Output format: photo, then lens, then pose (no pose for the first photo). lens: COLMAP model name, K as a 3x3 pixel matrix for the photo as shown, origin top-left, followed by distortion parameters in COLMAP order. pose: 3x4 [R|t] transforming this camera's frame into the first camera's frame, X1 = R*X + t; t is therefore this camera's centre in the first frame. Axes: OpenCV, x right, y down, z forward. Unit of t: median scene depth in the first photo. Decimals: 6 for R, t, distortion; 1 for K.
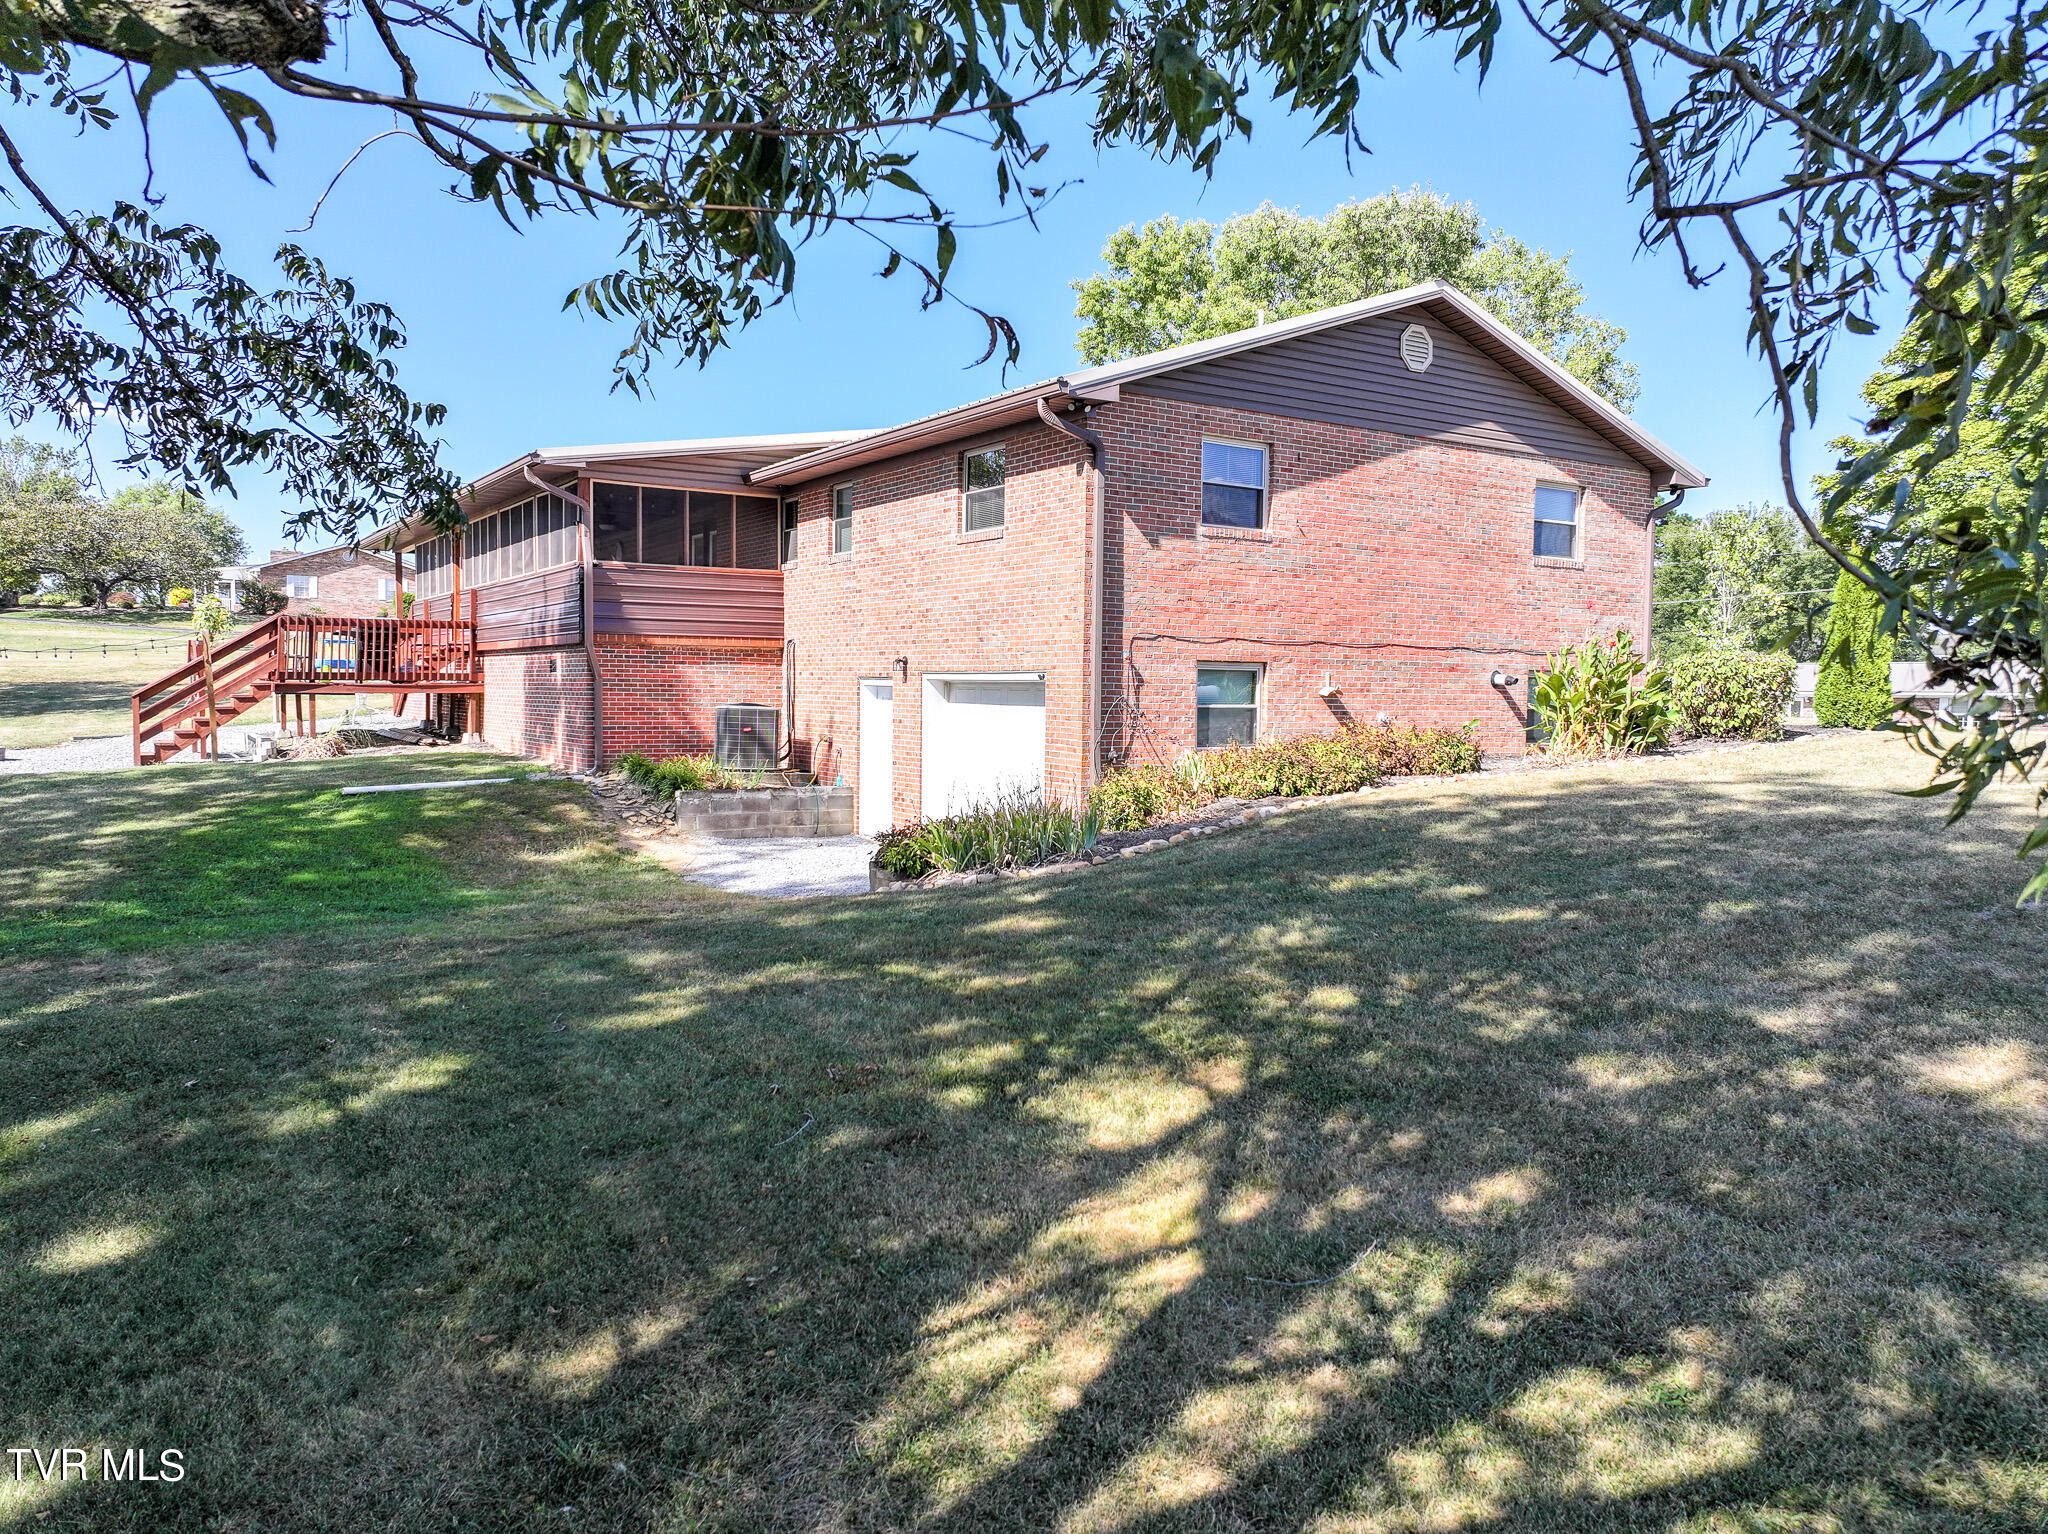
lens RADIAL K [[1451.9, 0, 1025.4], [0, 1451.9, 741.0], [0, 0, 1]] dist [0.001810, 0.013591]
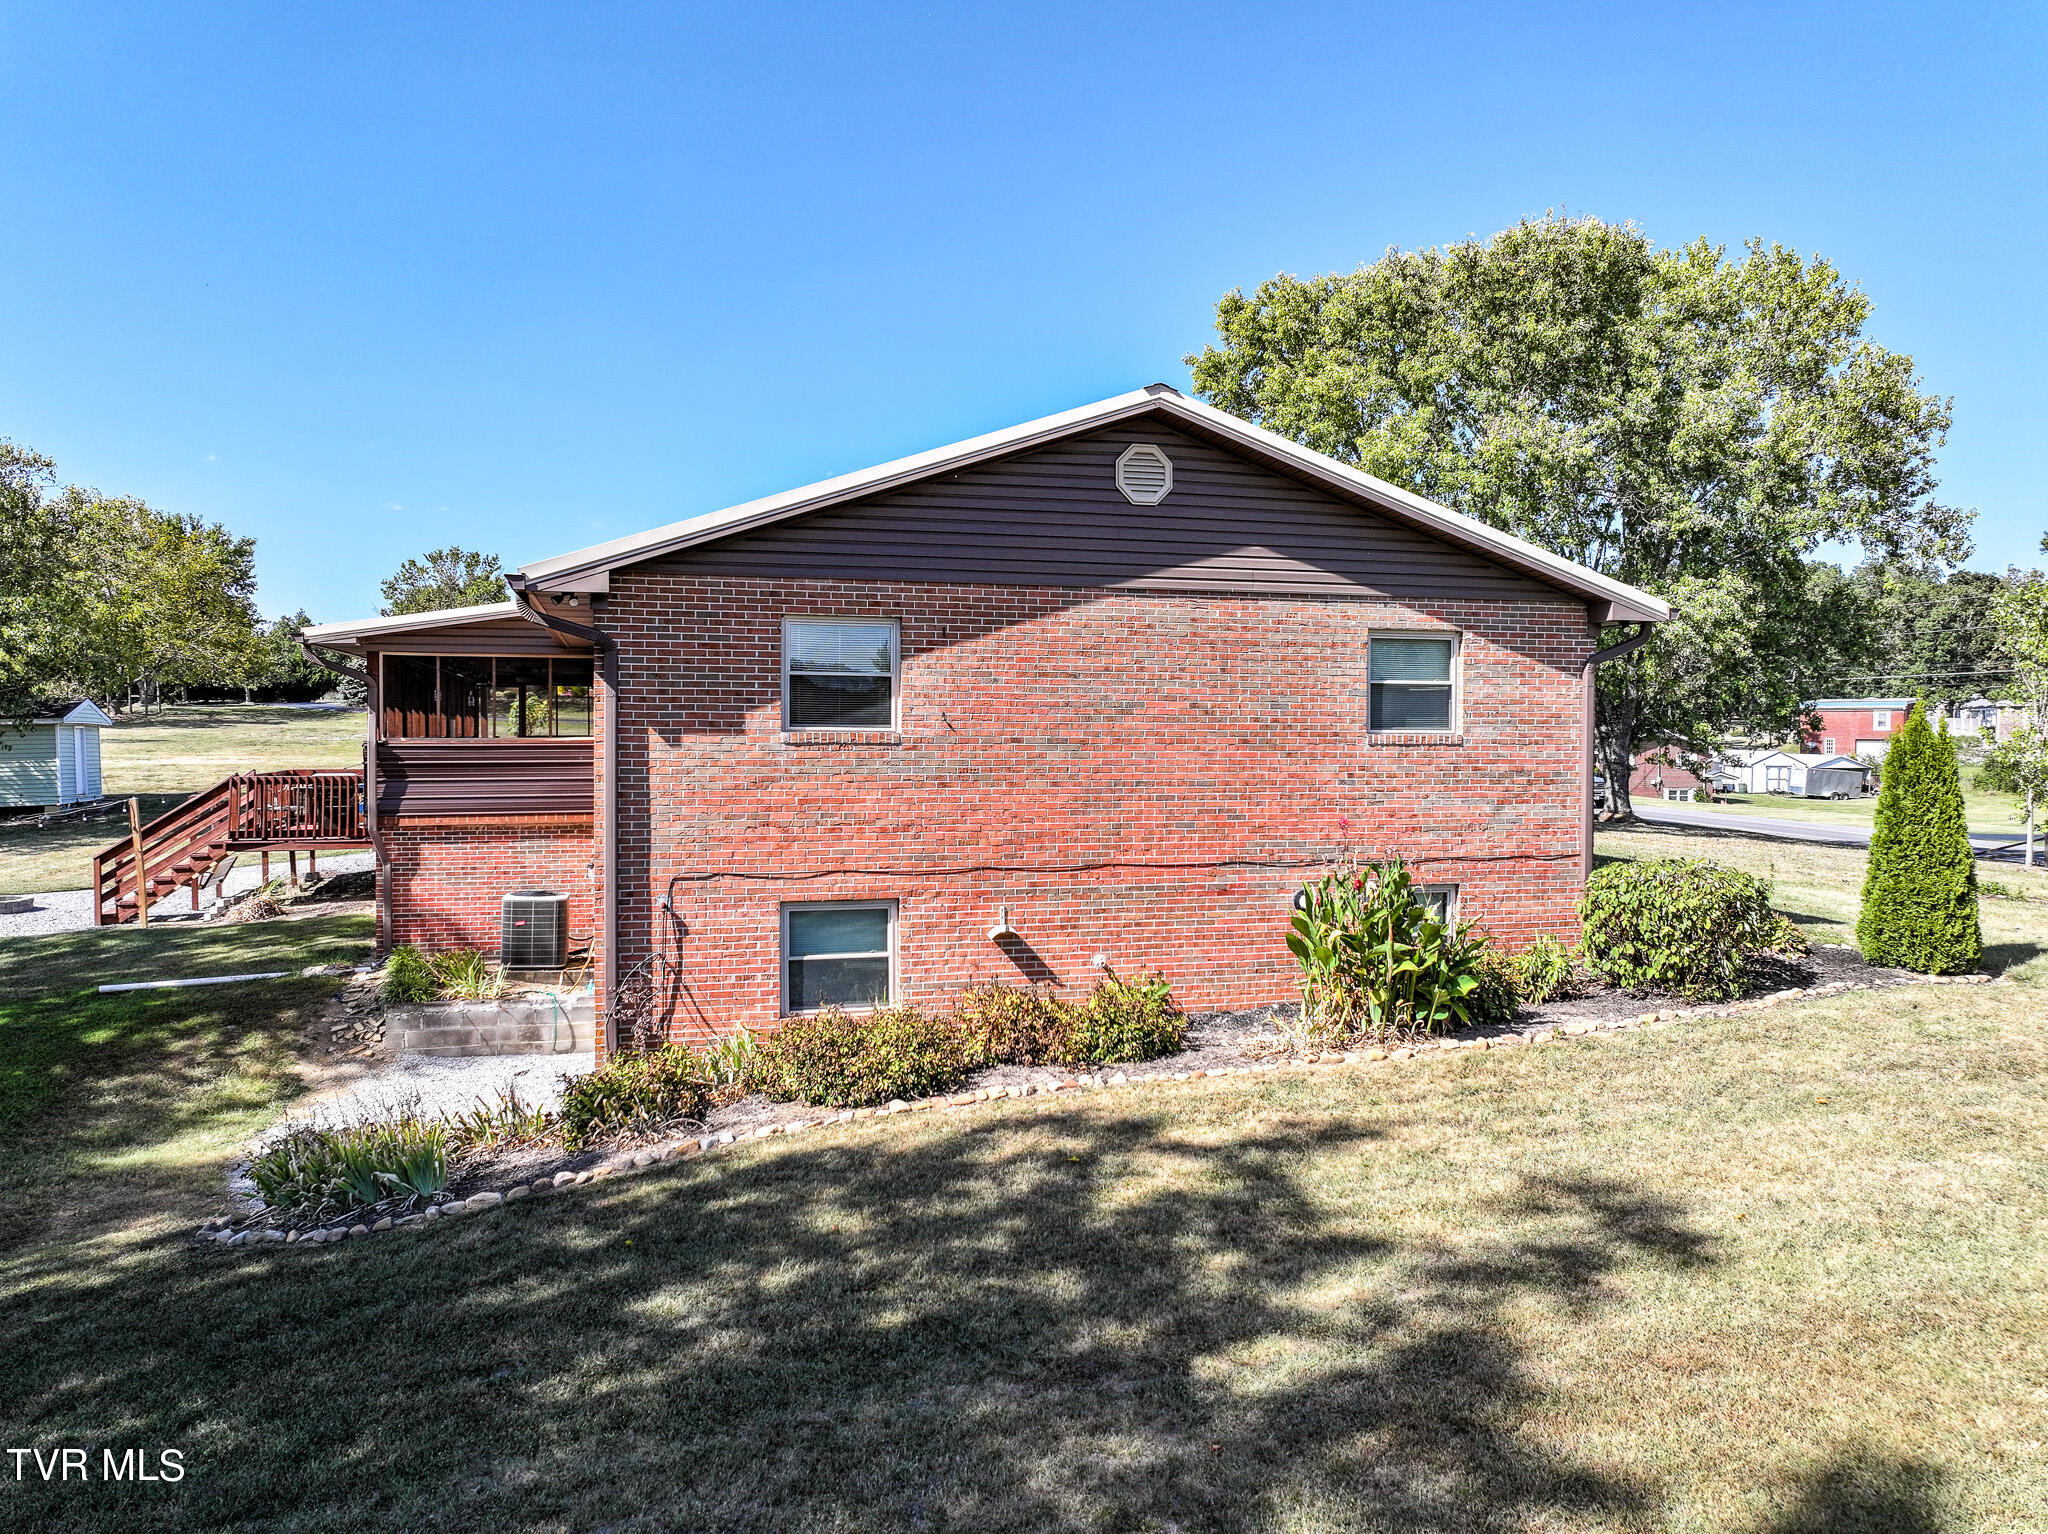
lens RADIAL K [[1451.9, 0, 1025.4], [0, 1451.9, 741.0], [0, 0, 1]] dist [0.001810, 0.013591]
pose [[0.953602, -0.008368, -0.300954, 0.431358], [-0.001295, 0.999490, -0.031894, -0.105308], [0.301068, 0.030804, 0.953105, 0.259401]]
